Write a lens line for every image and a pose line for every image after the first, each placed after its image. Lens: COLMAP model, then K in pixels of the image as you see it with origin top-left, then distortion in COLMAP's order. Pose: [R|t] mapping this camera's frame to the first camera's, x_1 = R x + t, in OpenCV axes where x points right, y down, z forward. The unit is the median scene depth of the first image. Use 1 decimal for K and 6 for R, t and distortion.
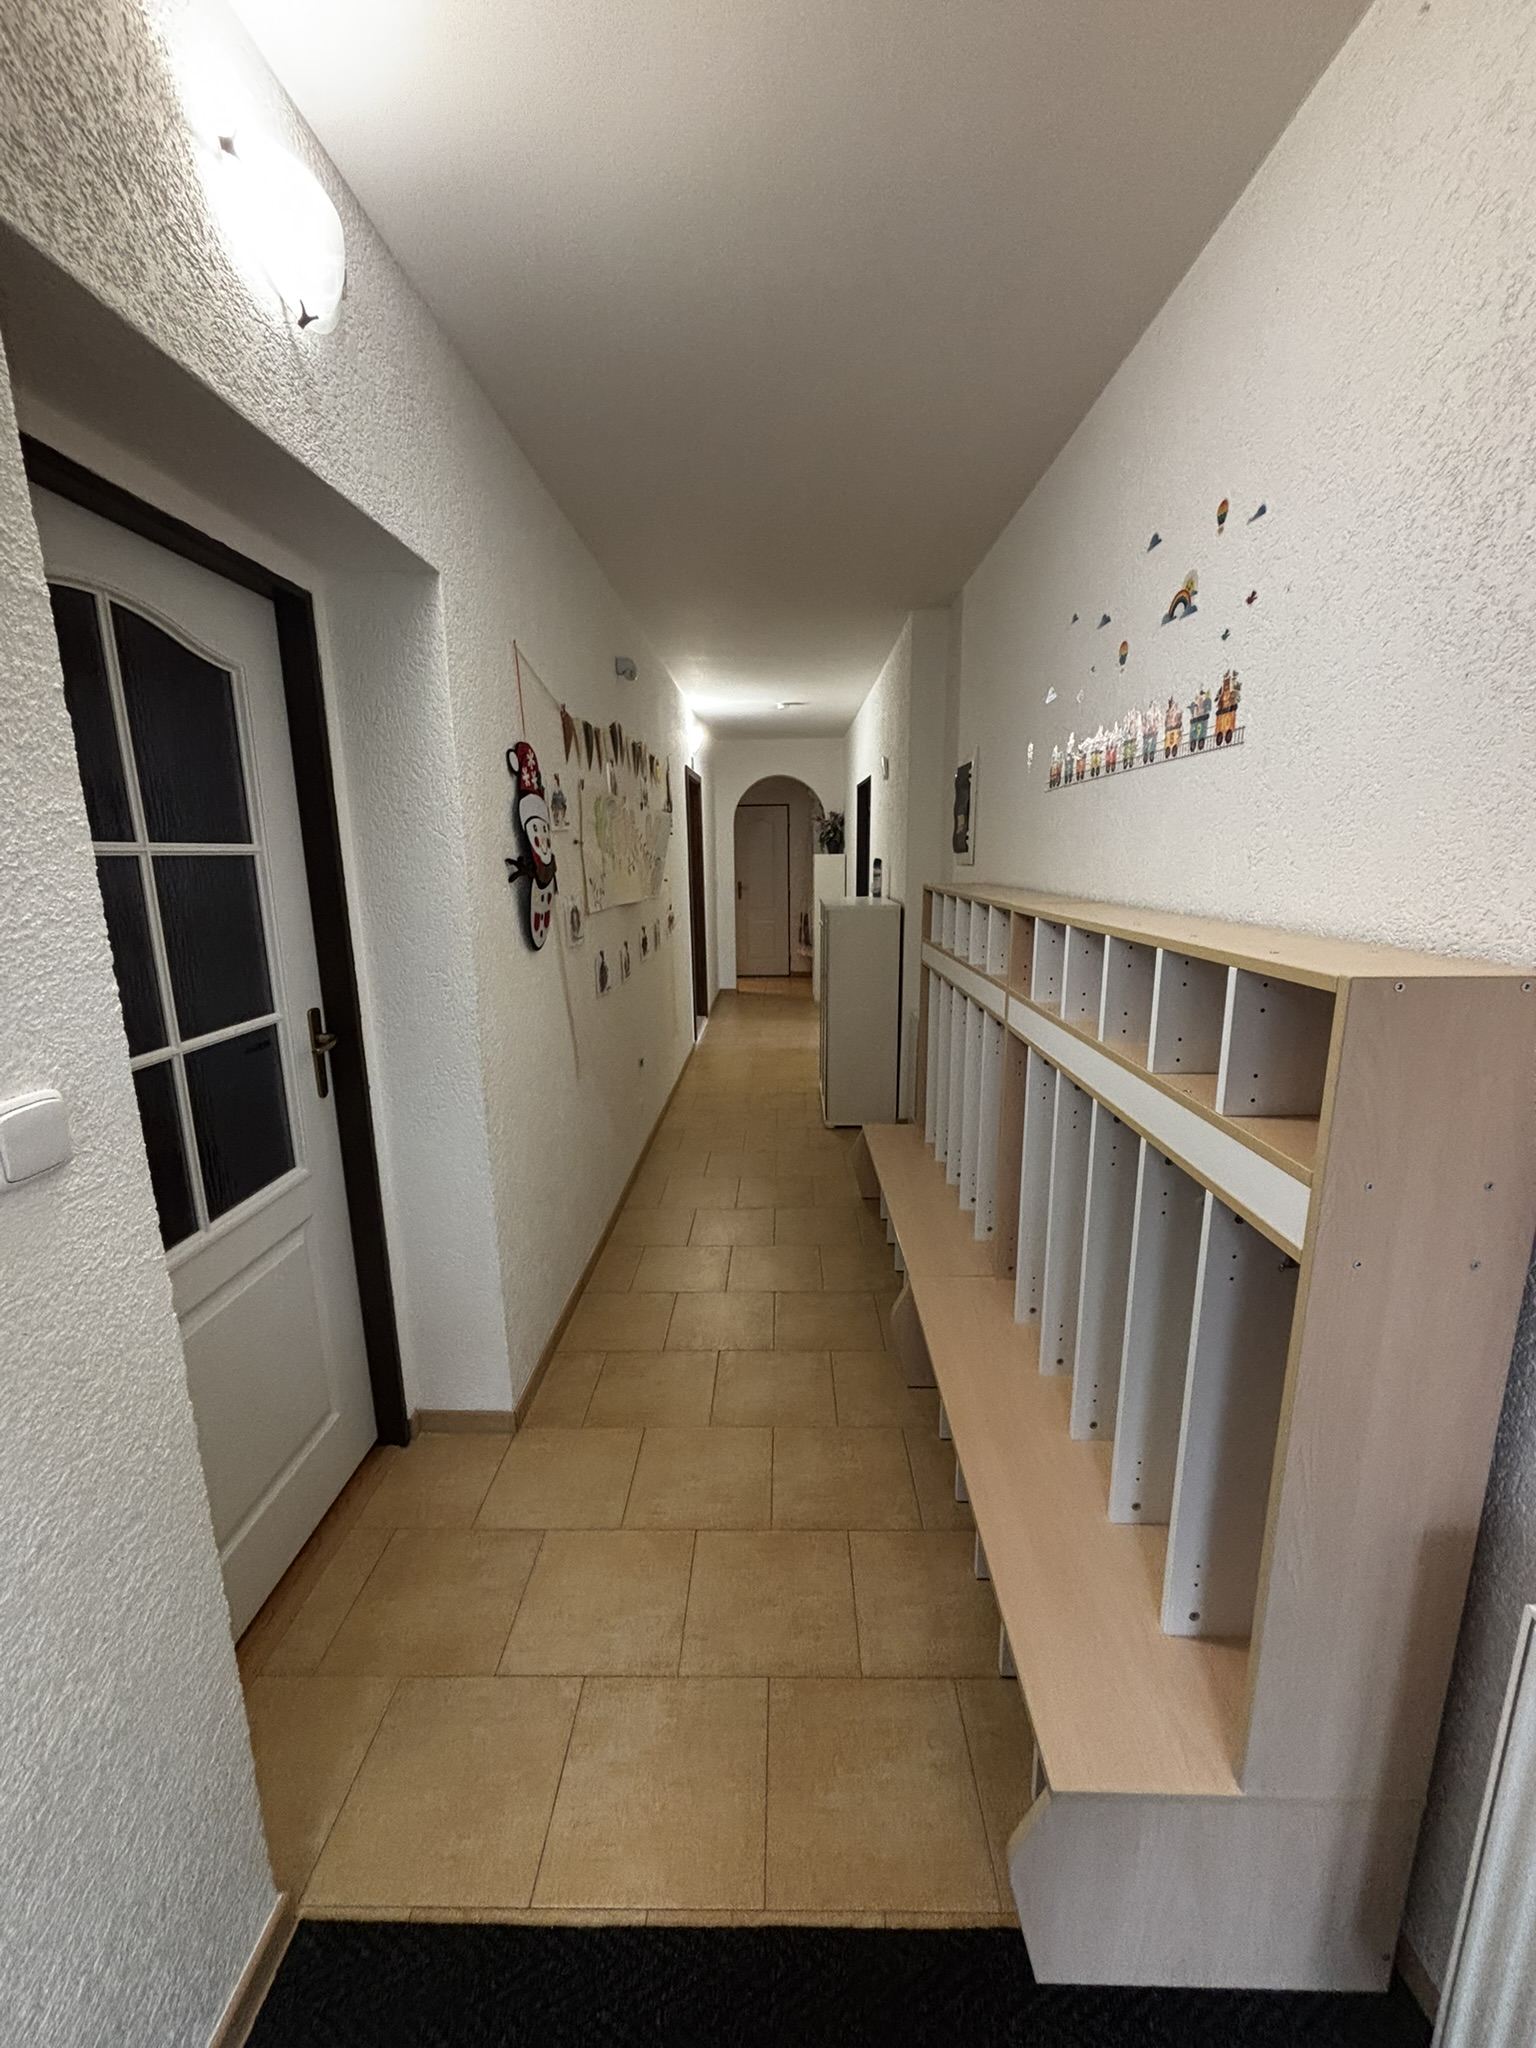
lens RADIAL K [[825.5, 0, 764.7], [0, 825.5, 1021.3], [0, 0, 1]] dist [0.001348, -0.000535]
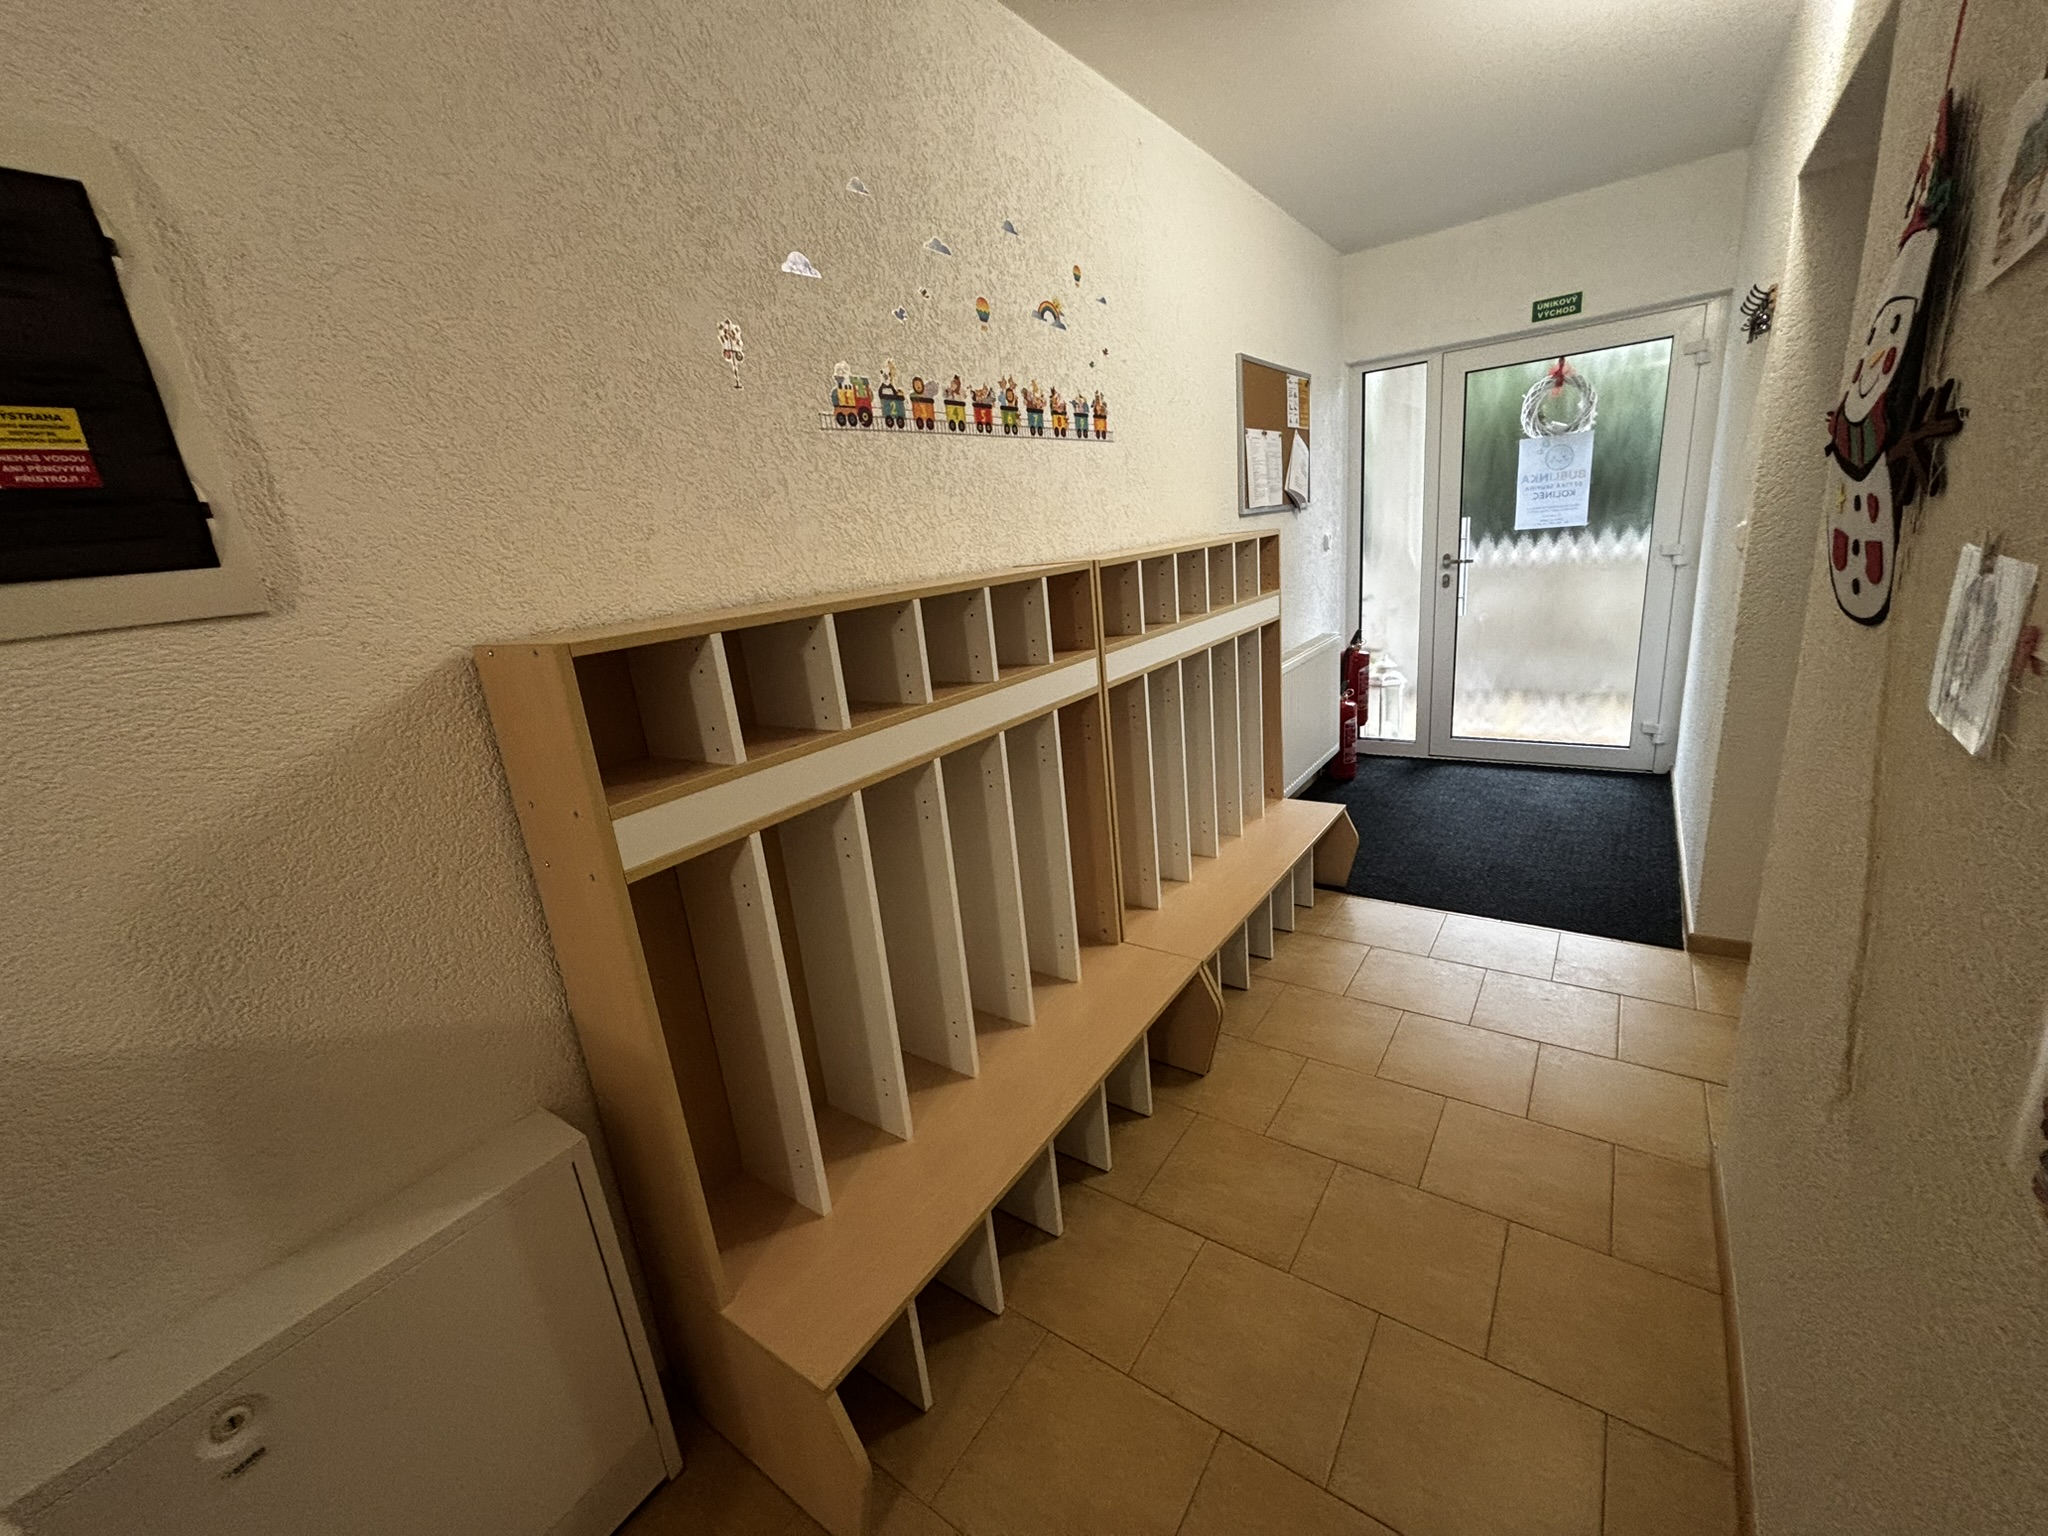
lens RADIAL K [[825.5, 0, 1017.2], [0, 825.5, 782.2], [0, 0, 1]] dist [0.001348, -0.000535]
pose [[-0.818974, -0.073904, 0.569051, -0.256752], [0.217609, 0.877601, 0.427157, -0.456812], [-0.530968, 0.473661, -0.702650, 2.446487]]
